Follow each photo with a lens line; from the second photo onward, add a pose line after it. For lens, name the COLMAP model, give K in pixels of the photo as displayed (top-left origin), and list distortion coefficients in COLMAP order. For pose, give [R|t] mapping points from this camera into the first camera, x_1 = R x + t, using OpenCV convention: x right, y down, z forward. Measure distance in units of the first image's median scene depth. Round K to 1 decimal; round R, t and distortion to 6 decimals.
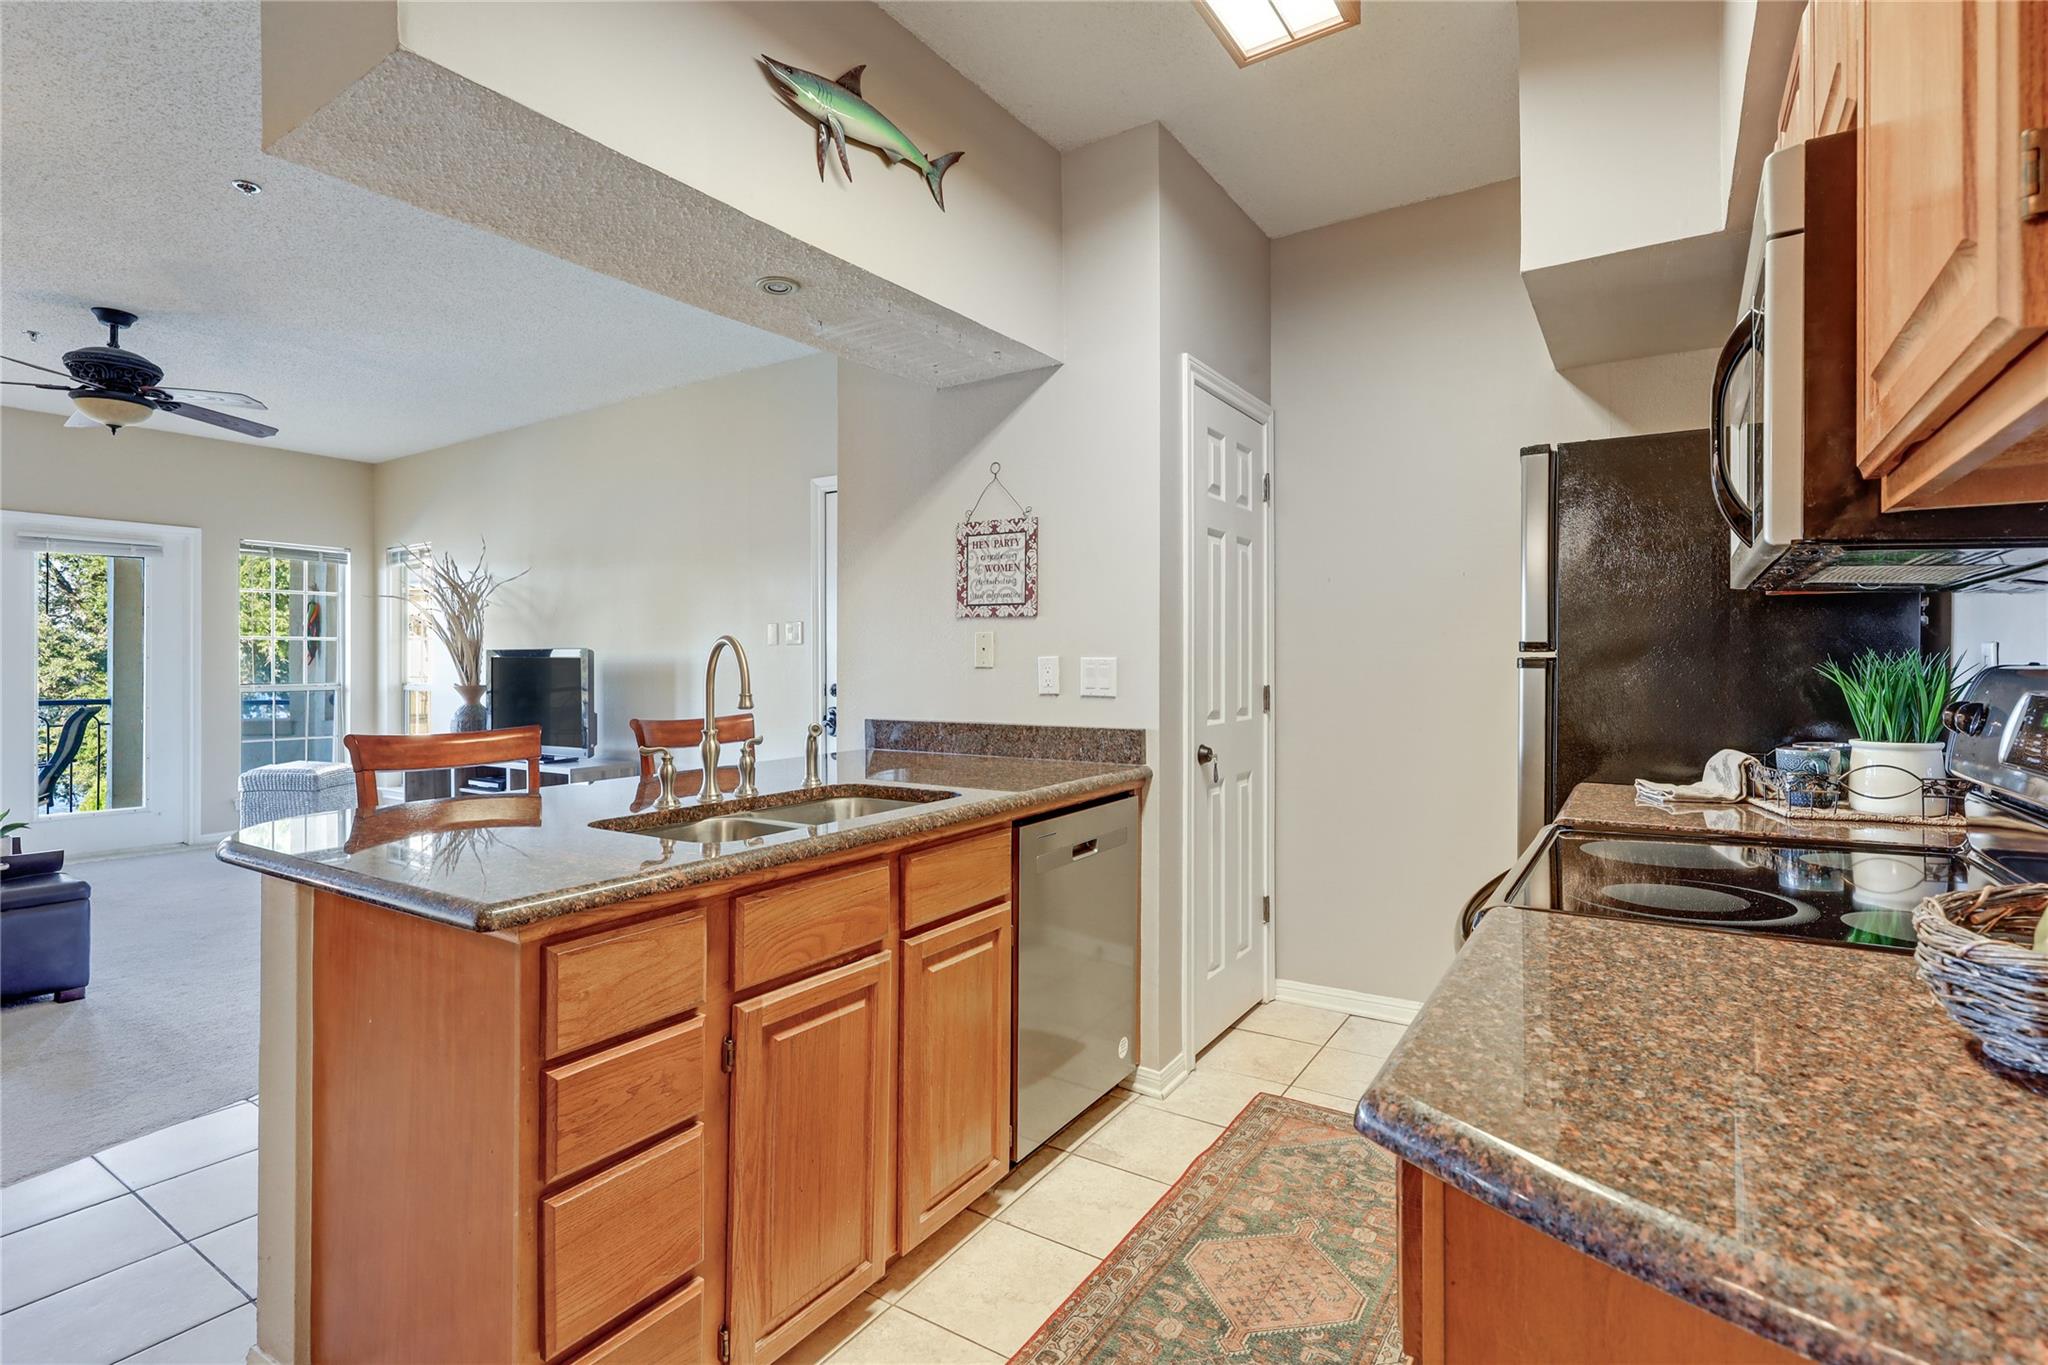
lens RADIAL K [[970.1, 0, 1025.9], [0, 970.1, 663.7], [0, 0, 1]] dist [0.000525, 0.000143]
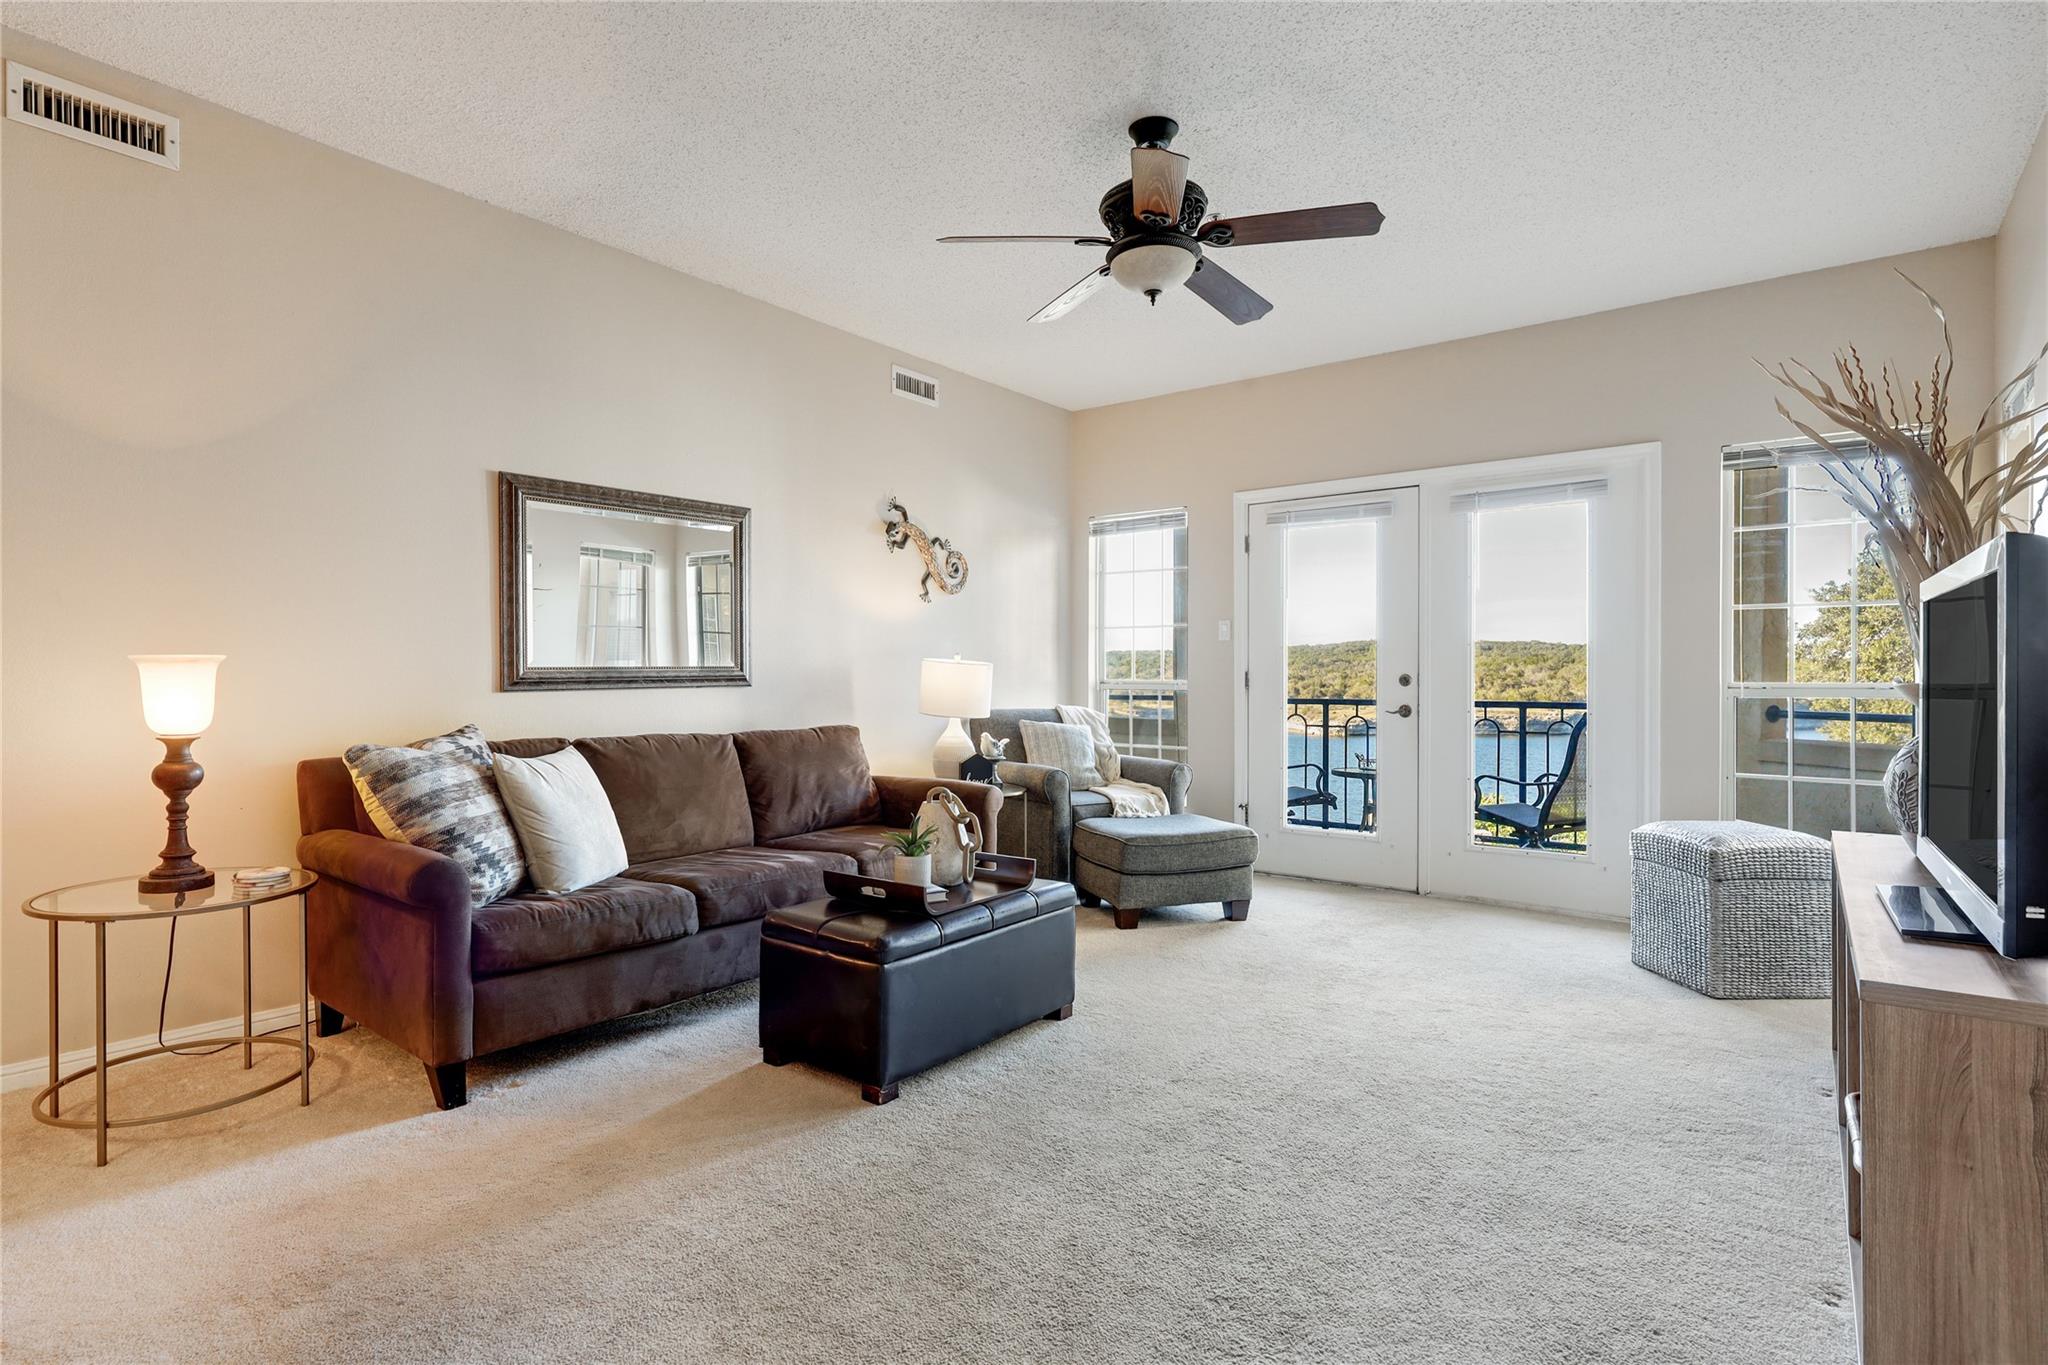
lens RADIAL K [[1029.7, 0, 1017.5], [0, 1029.7, 674.2], [0, 0, 1]] dist [0.001072, 0.000327]
pose [[-0.077728, -0.003430, -0.996969, -0.282777], [-0.003073, 0.999990, -0.003200, 0.043472], [0.996970, 0.002815, -0.077738, 1.352753]]
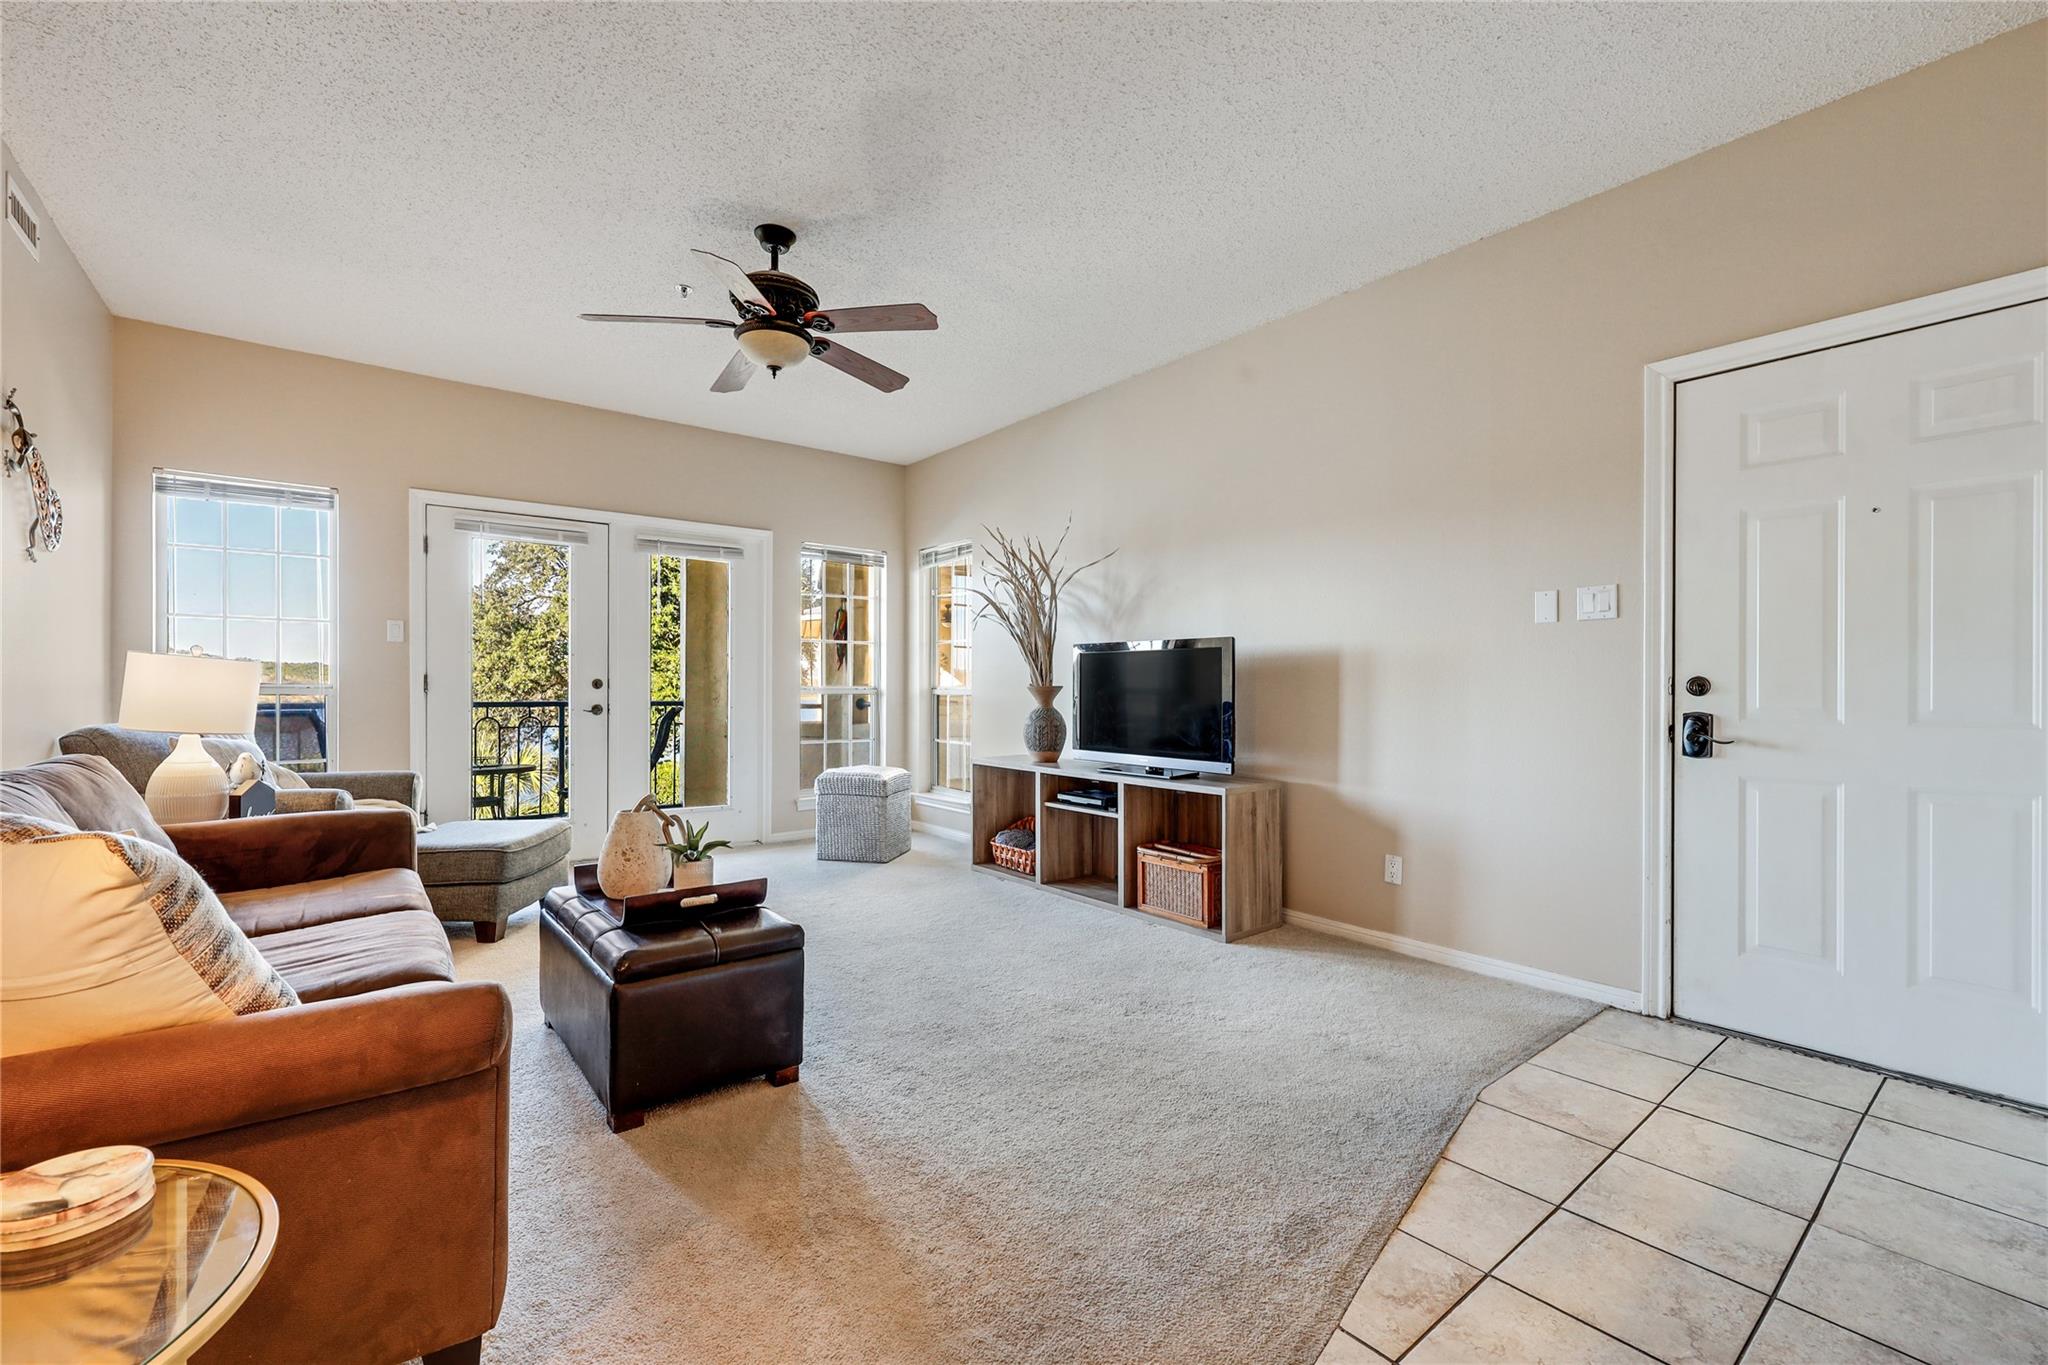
lens RADIAL K [[860.1, 0, 1014.1], [0, 860.1, 685.4], [0, 0, 1]] dist [0.000063, 0.000053]
pose [[0.948916, 0.003986, -0.315504, -0.709496], [-0.004706, 0.999988, -0.001521, 0.047260], [0.315494, 0.002928, 0.948923, 0.496878]]
